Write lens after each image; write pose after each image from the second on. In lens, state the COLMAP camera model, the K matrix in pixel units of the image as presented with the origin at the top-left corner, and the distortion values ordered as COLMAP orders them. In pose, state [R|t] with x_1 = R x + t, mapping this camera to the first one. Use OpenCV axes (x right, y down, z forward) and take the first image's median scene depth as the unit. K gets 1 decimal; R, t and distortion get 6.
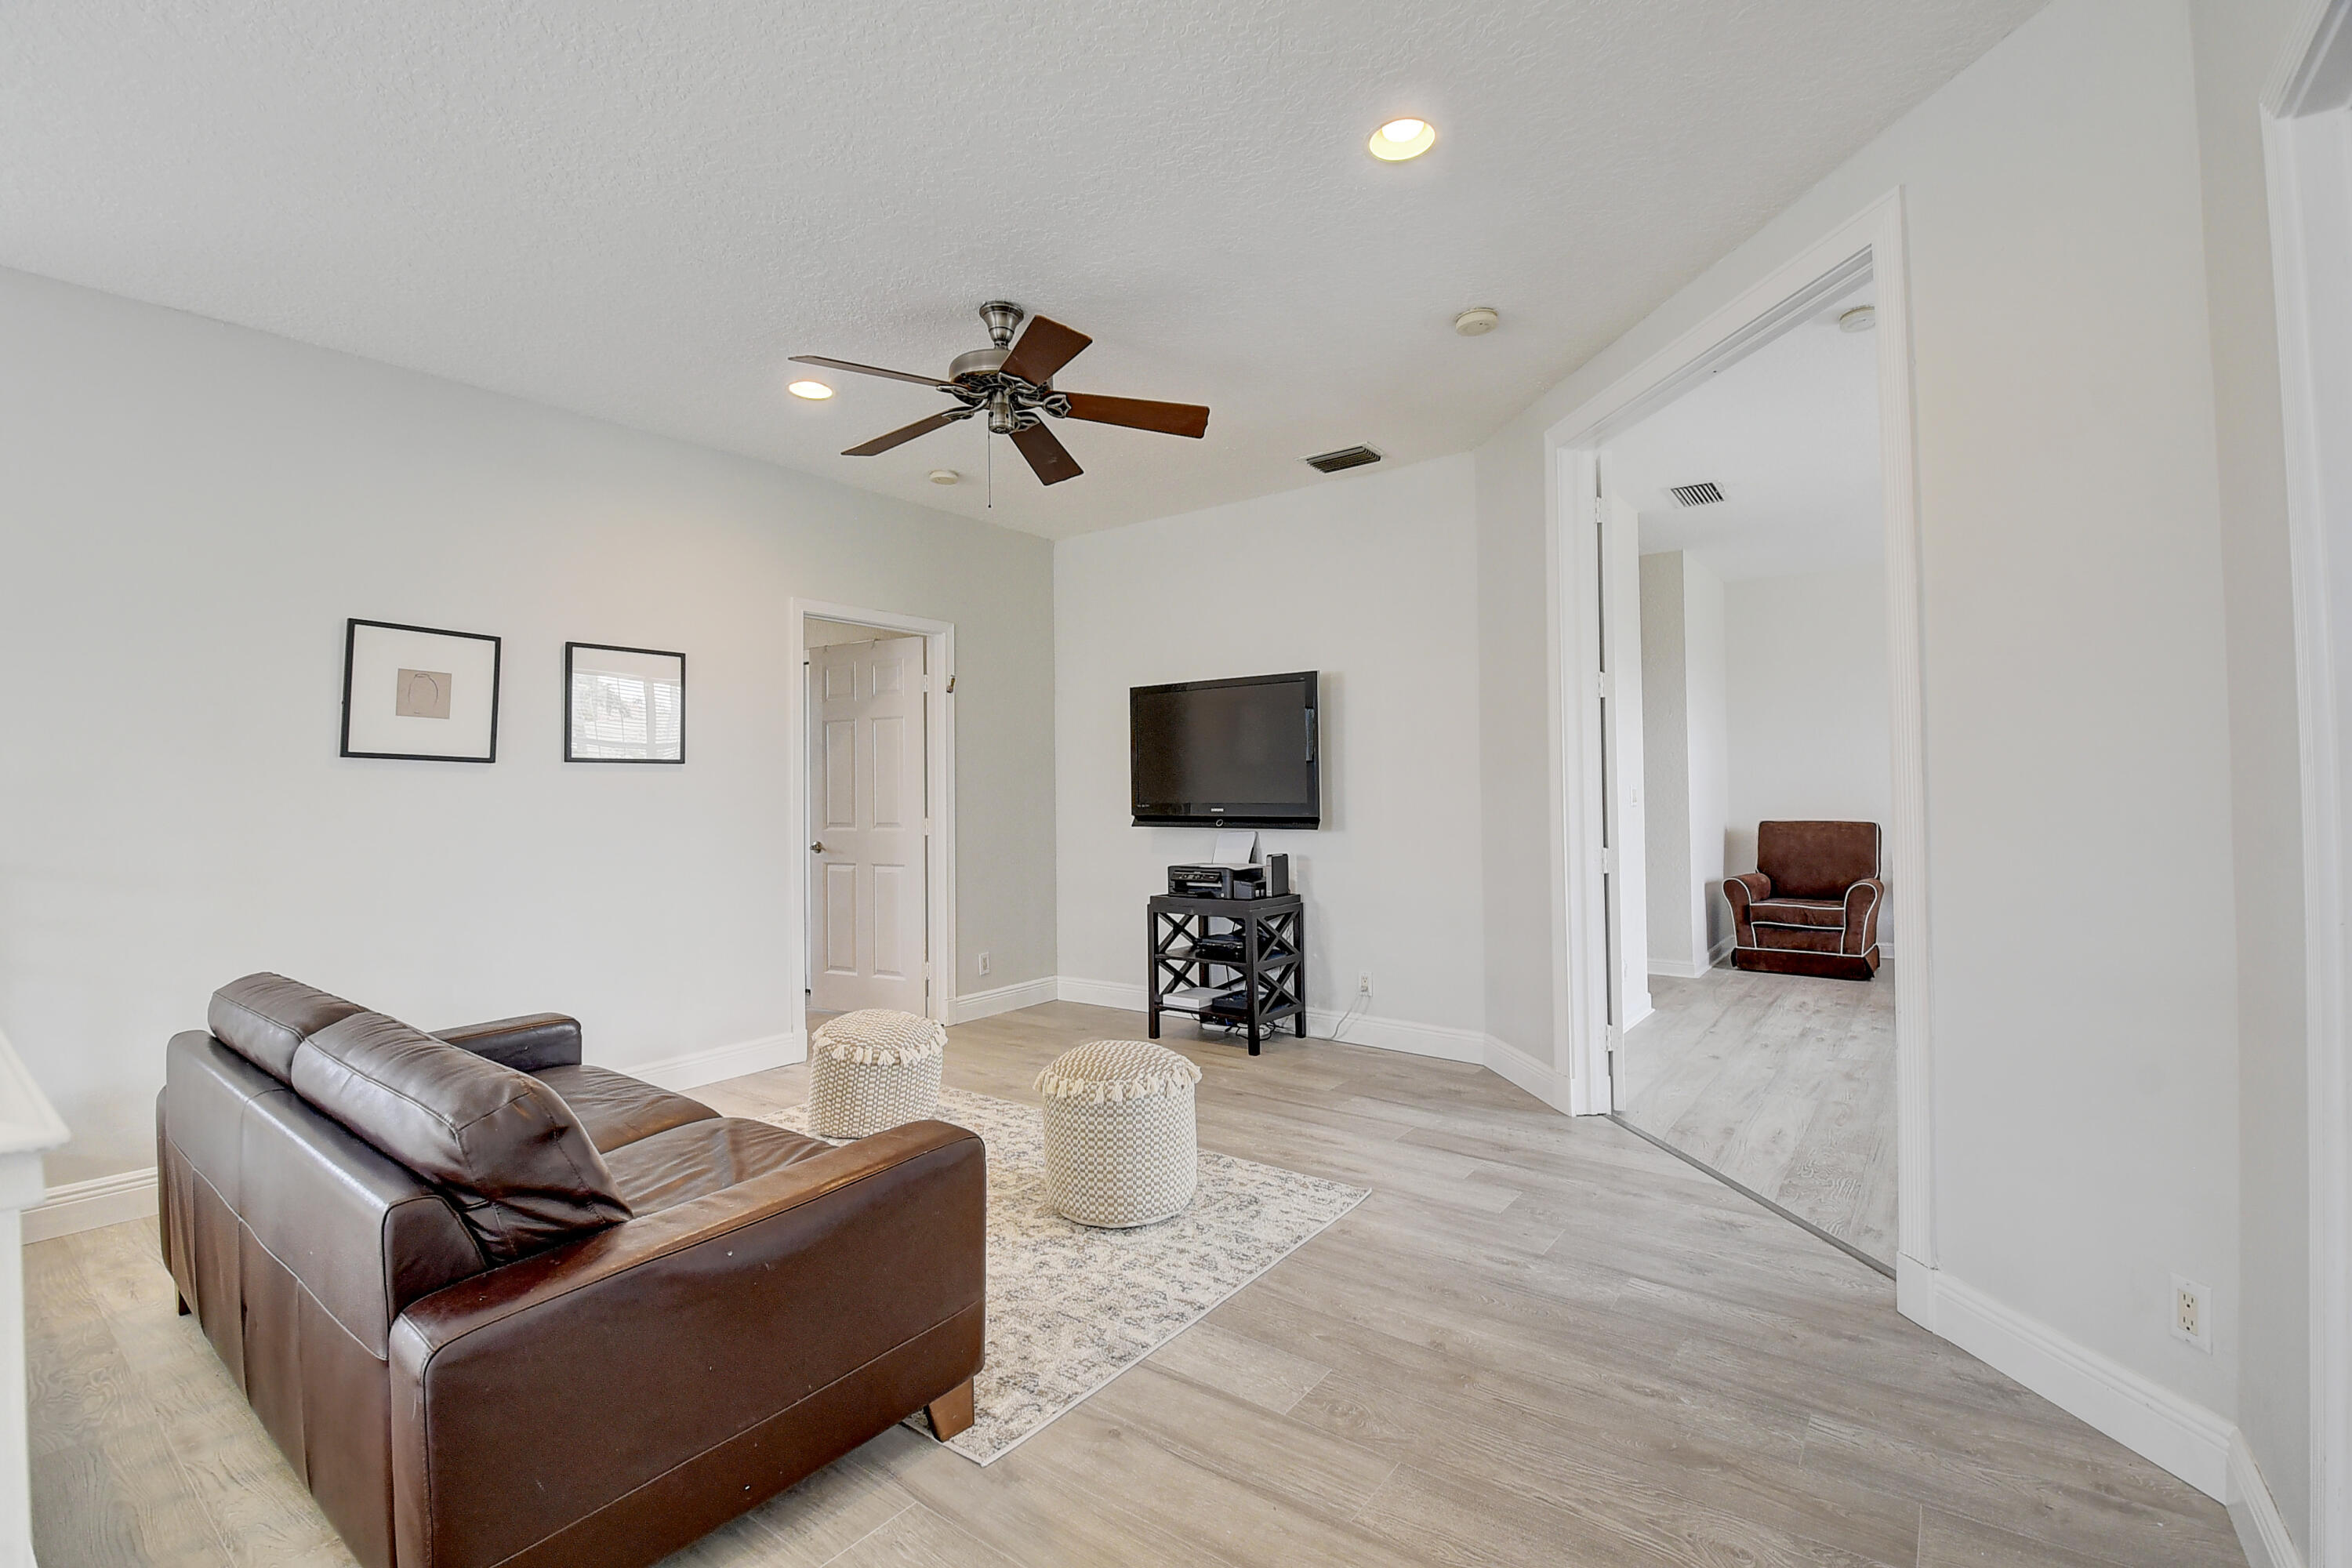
lens RADIAL K [[1032.8, 0, 1169.3], [0, 1032.8, 761.0], [0, 0, 1]] dist [0.010846, -0.021632]
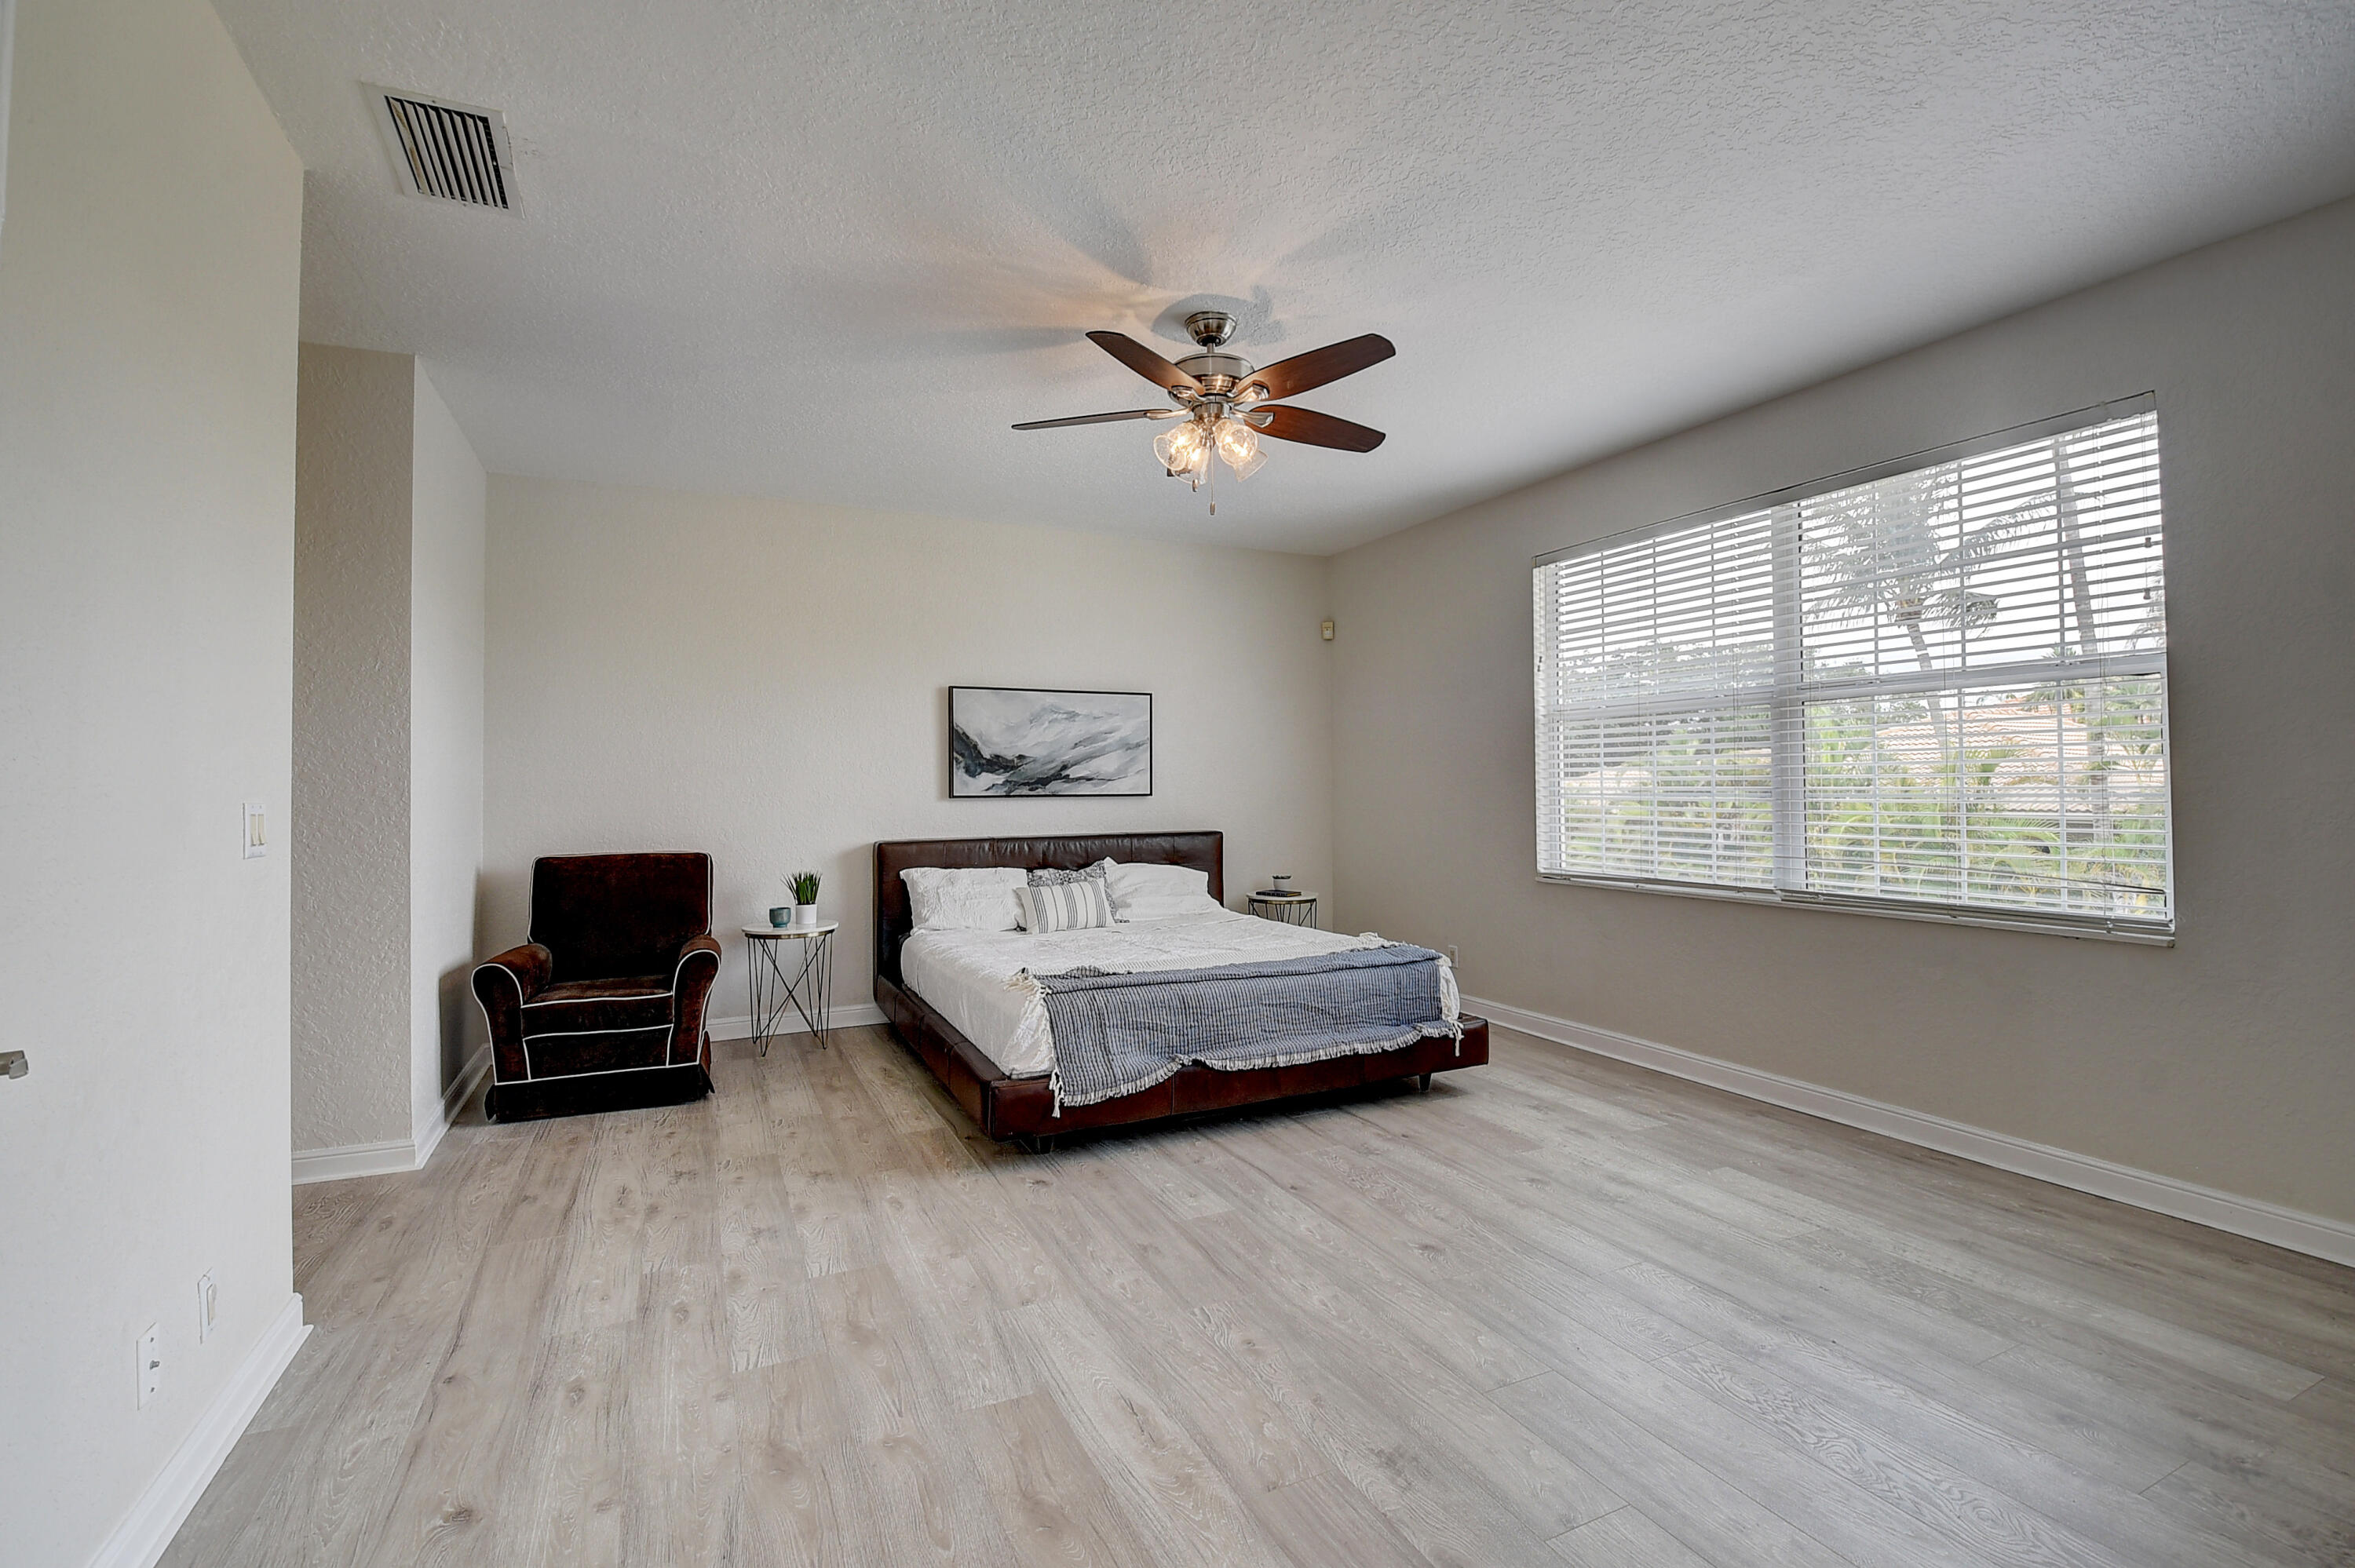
lens RADIAL K [[1034.0, 0, 1170.8], [0, 1034.0, 760.9], [0, 0, 1]] dist [0.010846, -0.021632]
pose [[0.462415, 0.019336, 0.886453, 0.208261], [-0.015769, 0.999783, -0.013581, 0.002419], [-0.886523, -0.007699, 0.462620, 0.401233]]
